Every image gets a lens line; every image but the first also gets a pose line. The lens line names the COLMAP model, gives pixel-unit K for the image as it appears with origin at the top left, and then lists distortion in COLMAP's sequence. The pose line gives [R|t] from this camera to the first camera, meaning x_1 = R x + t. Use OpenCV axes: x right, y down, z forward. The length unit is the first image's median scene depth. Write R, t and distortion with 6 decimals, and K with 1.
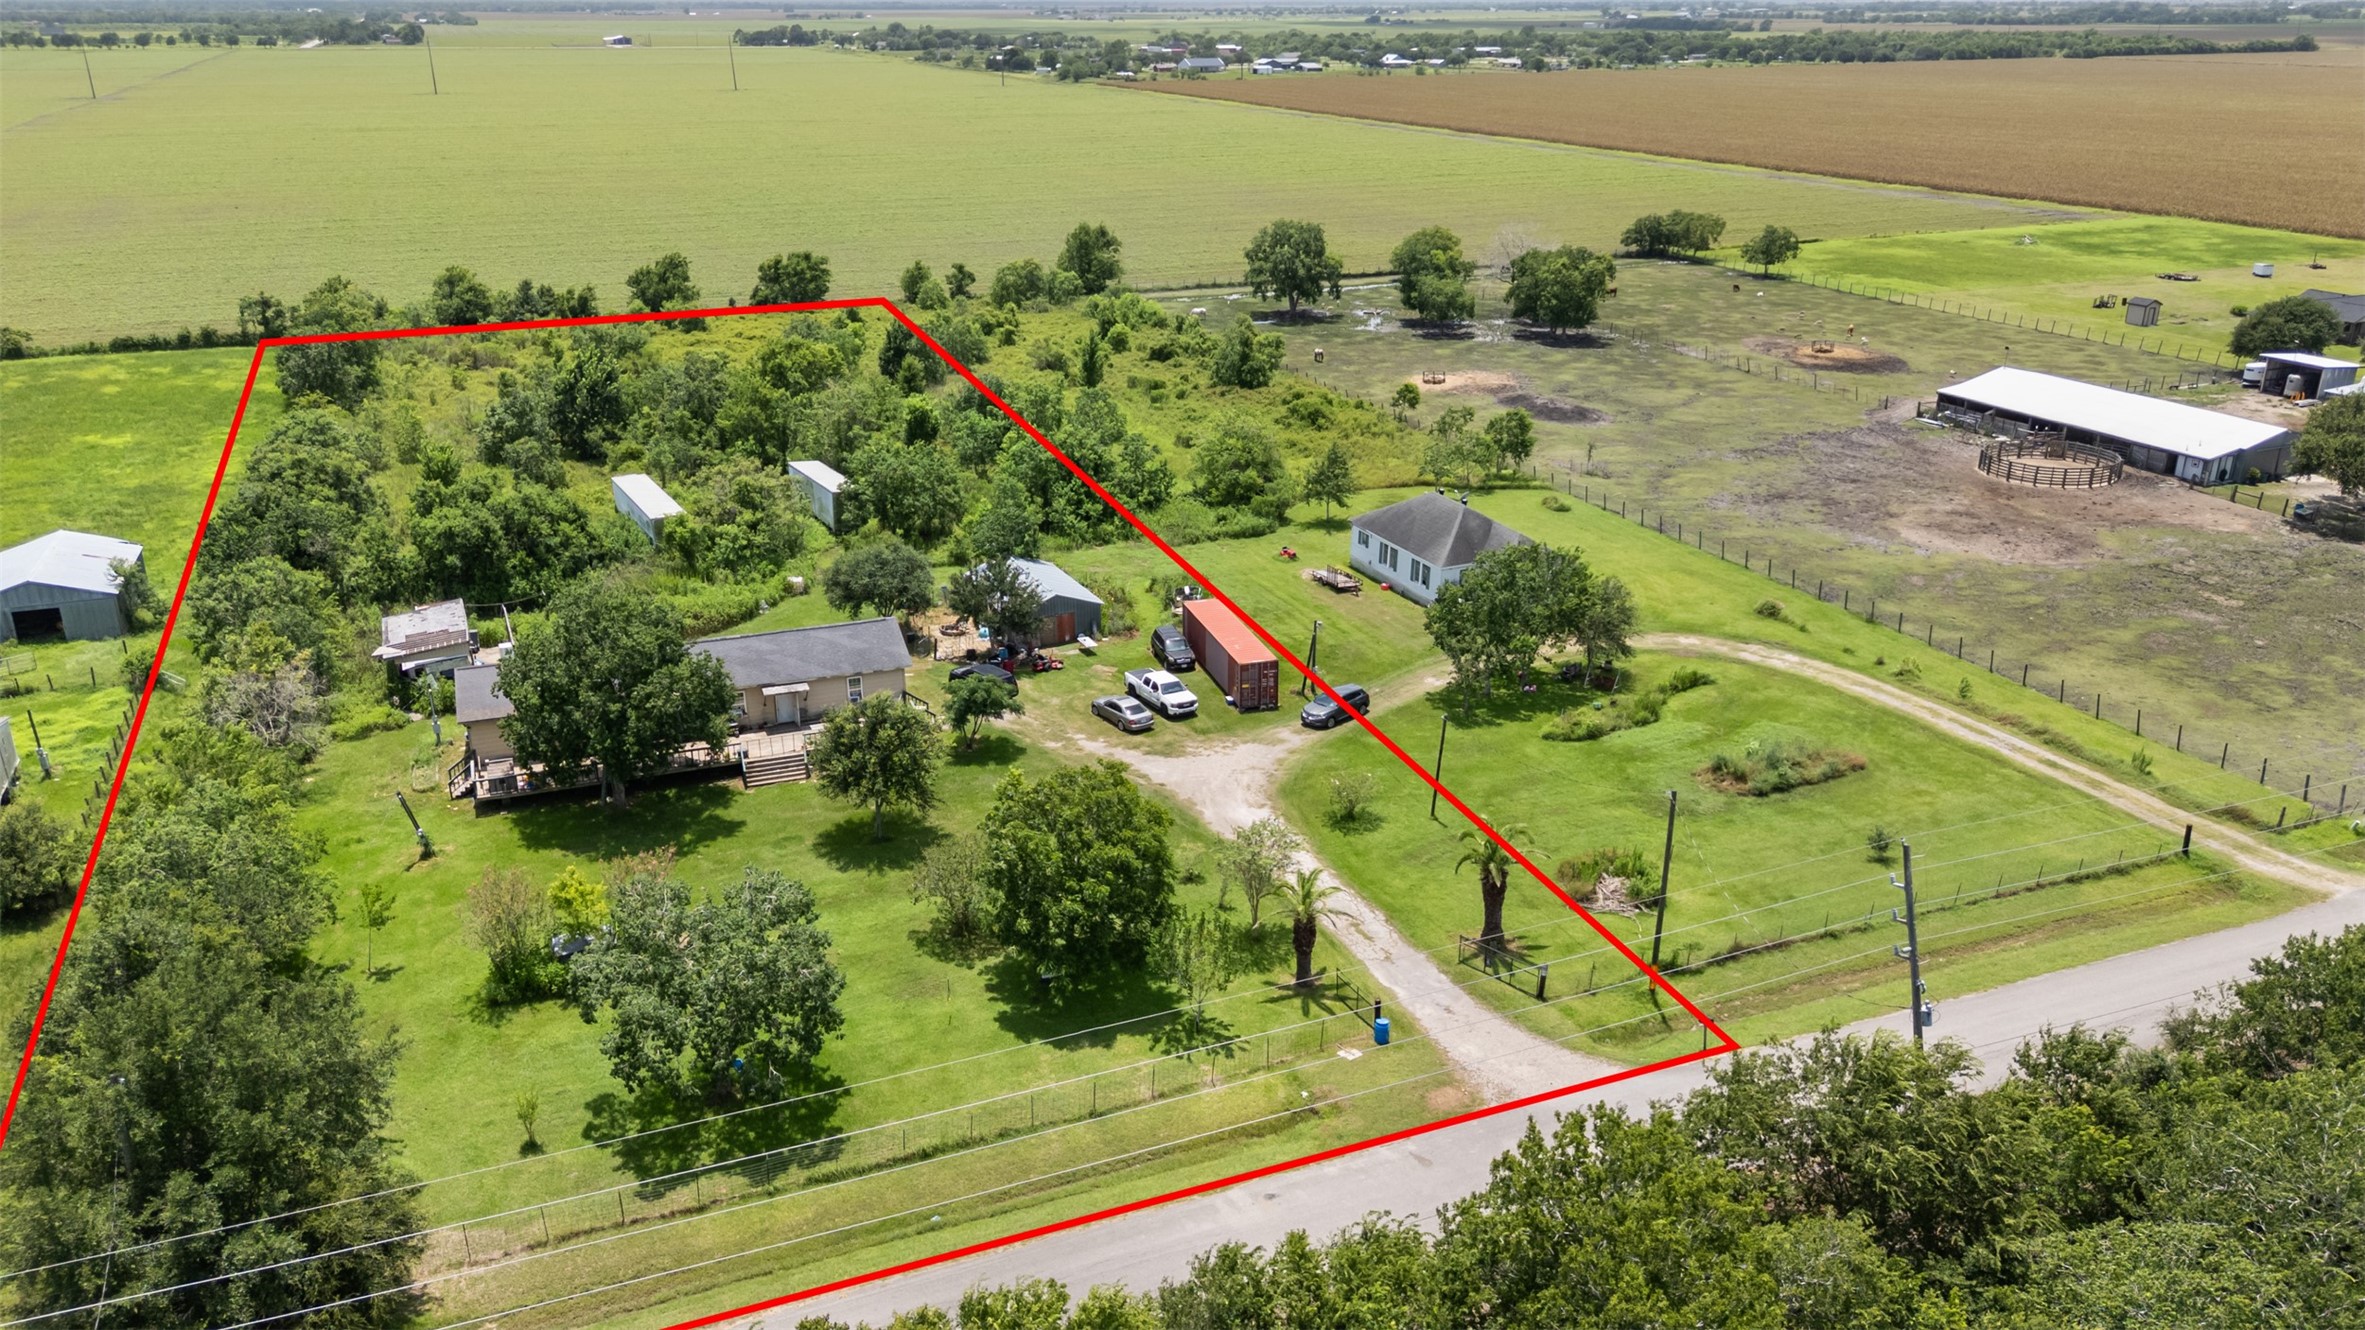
lens RADIAL K [[1725.2, 0, 1192.2], [0, 1725.2, 676.8], [0, 0, 1]] dist [0.080535, -0.090374]
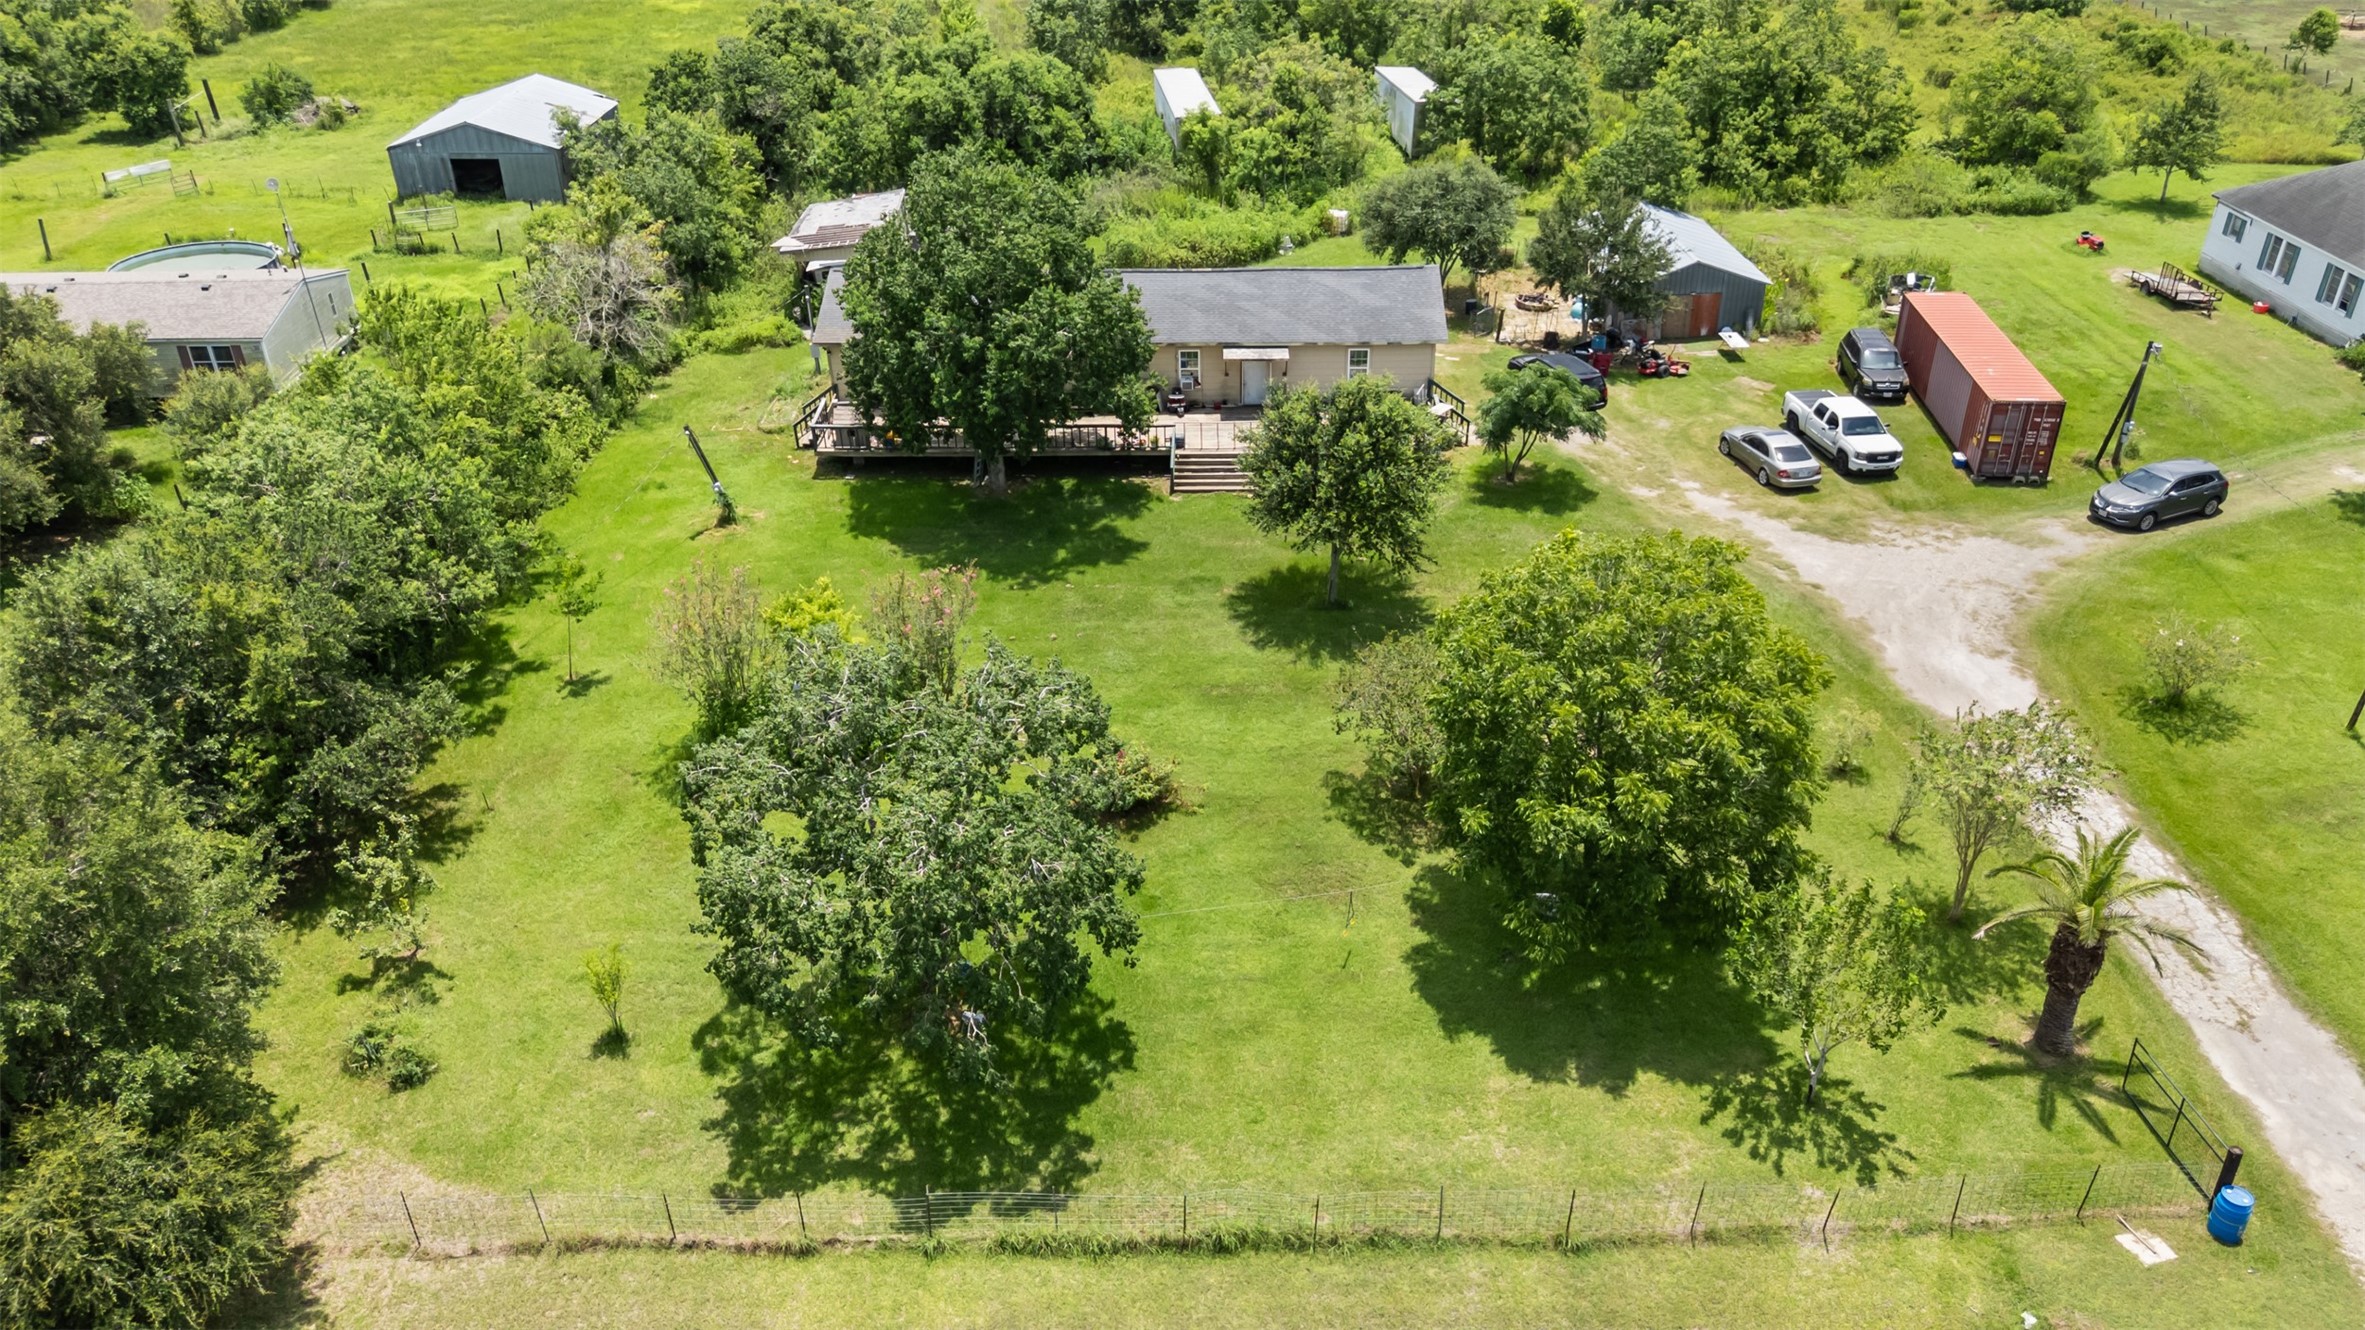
lens RADIAL K [[1742.5, 0, 1190.6], [0, 1742.5, 667.4], [0, 0, 1]] dist [0.068754, -0.061467]
pose [[0.927414, 0.177409, -0.329285, -0.010835], [-0.123316, 0.976161, 0.178614, 0.006983], [0.353123, -0.125044, 0.927183, 0.296234]]
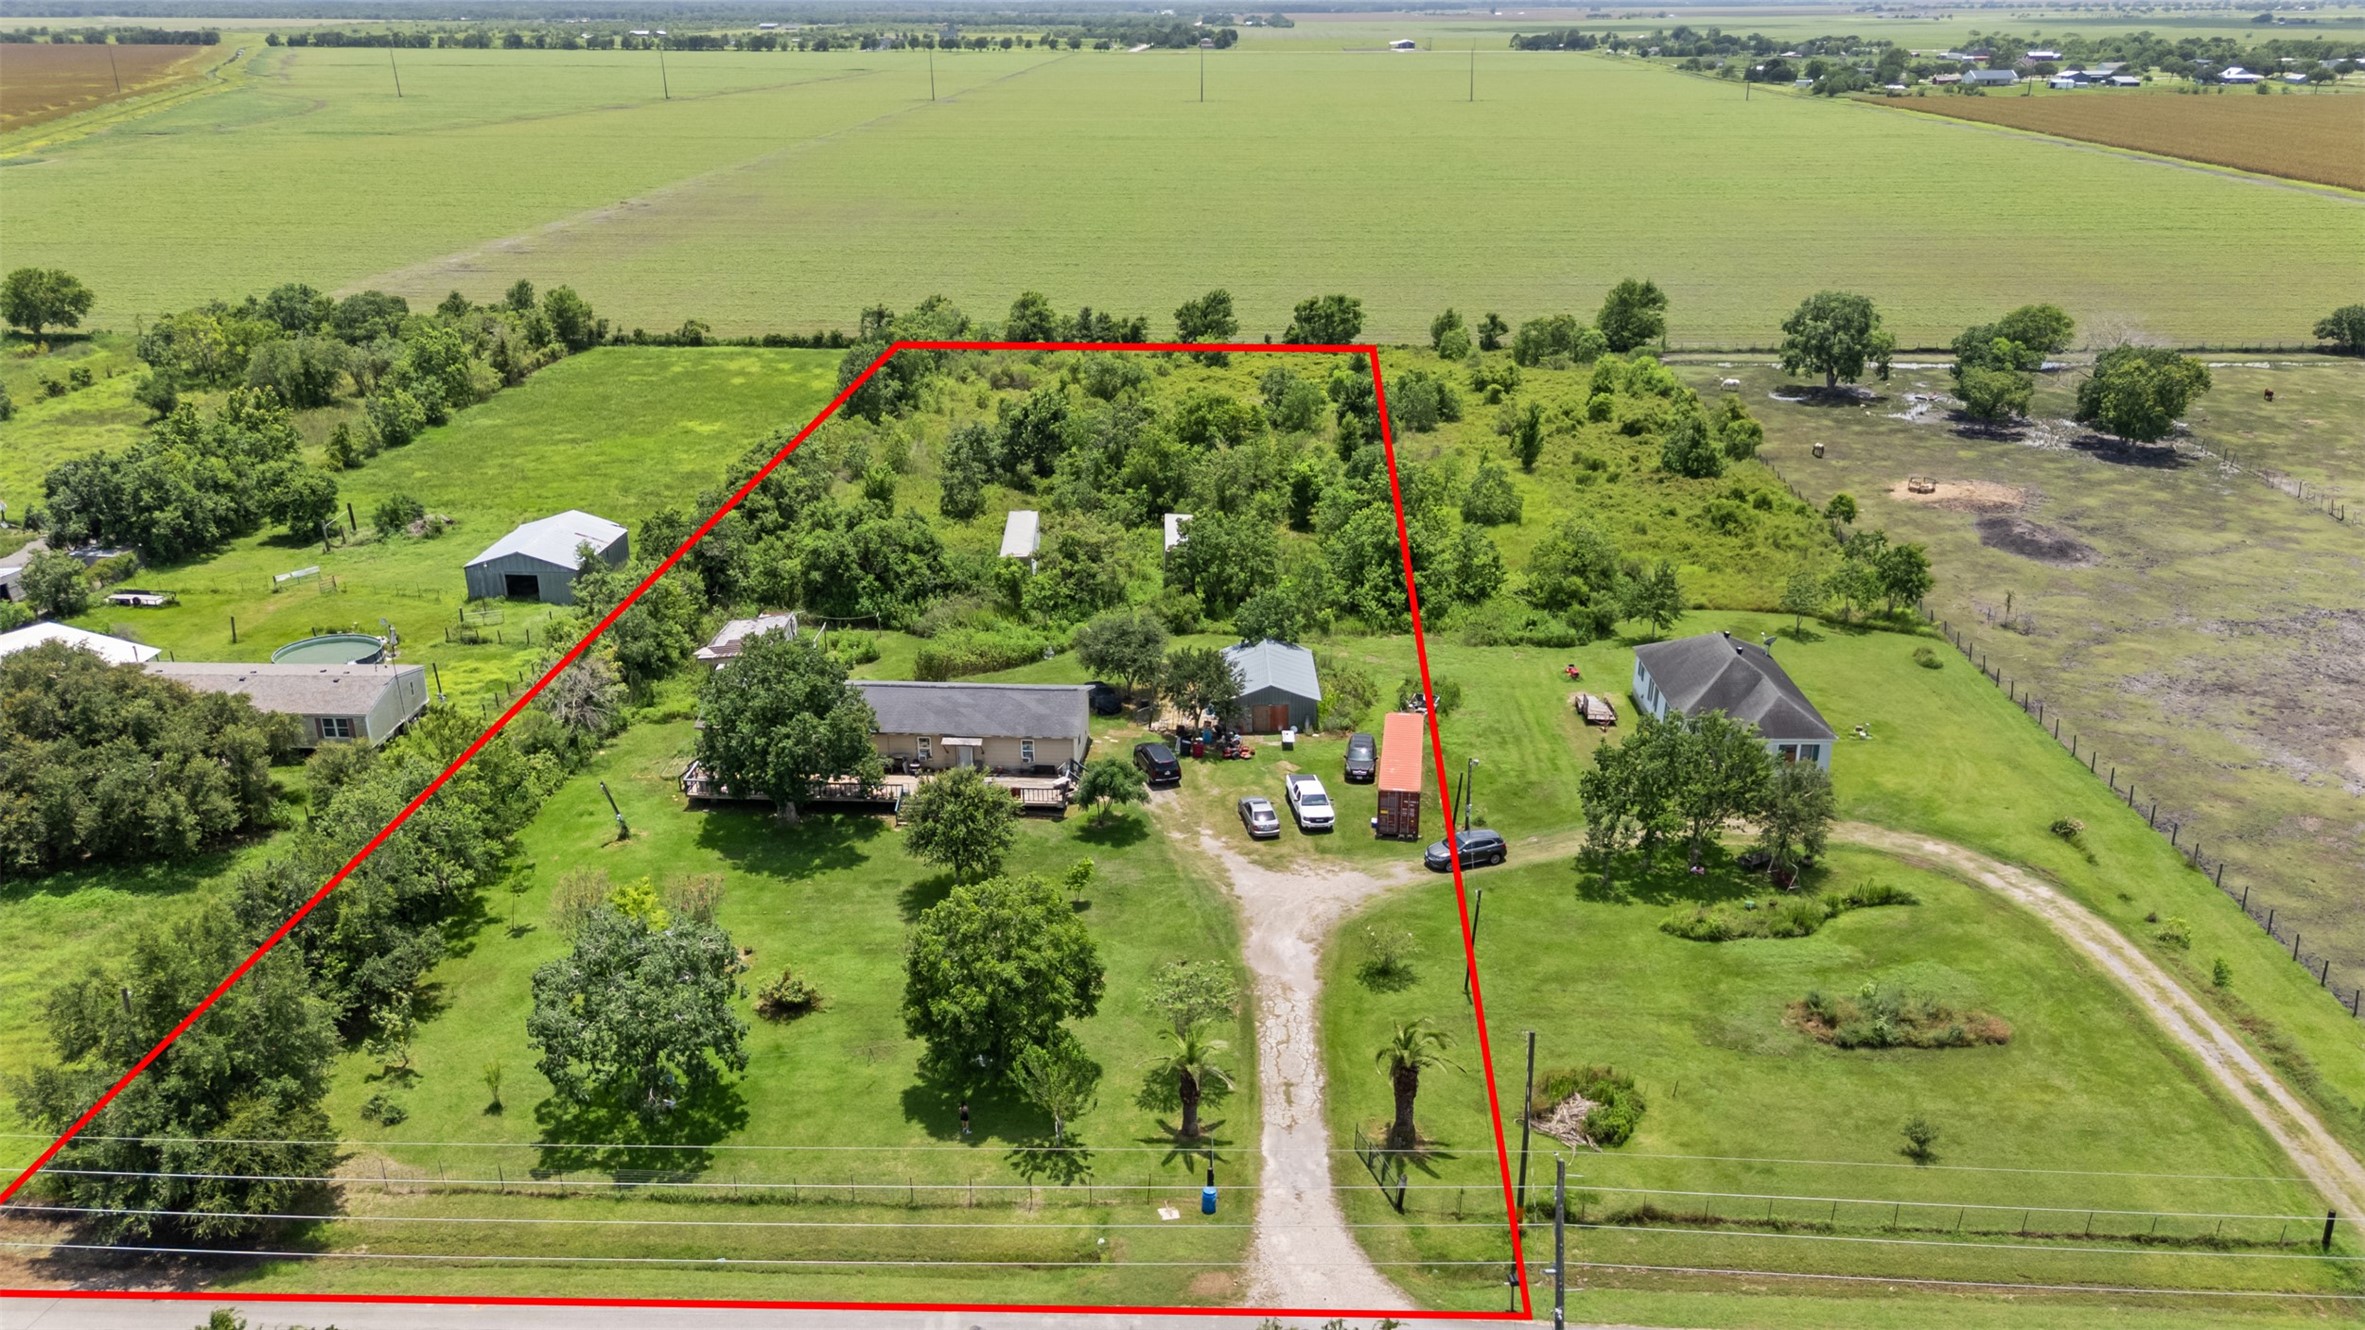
lens RADIAL K [[1725.2, 0, 1192.2], [0, 1725.2, 676.8], [0, 0, 1]] dist [0.080535, -0.090374]
pose [[0.909701, 0.152200, -0.386366, 0.273483], [-0.151738, 0.987906, 0.031895, -0.078275], [0.386548, 0.029612, 0.921794, 0.032985]]
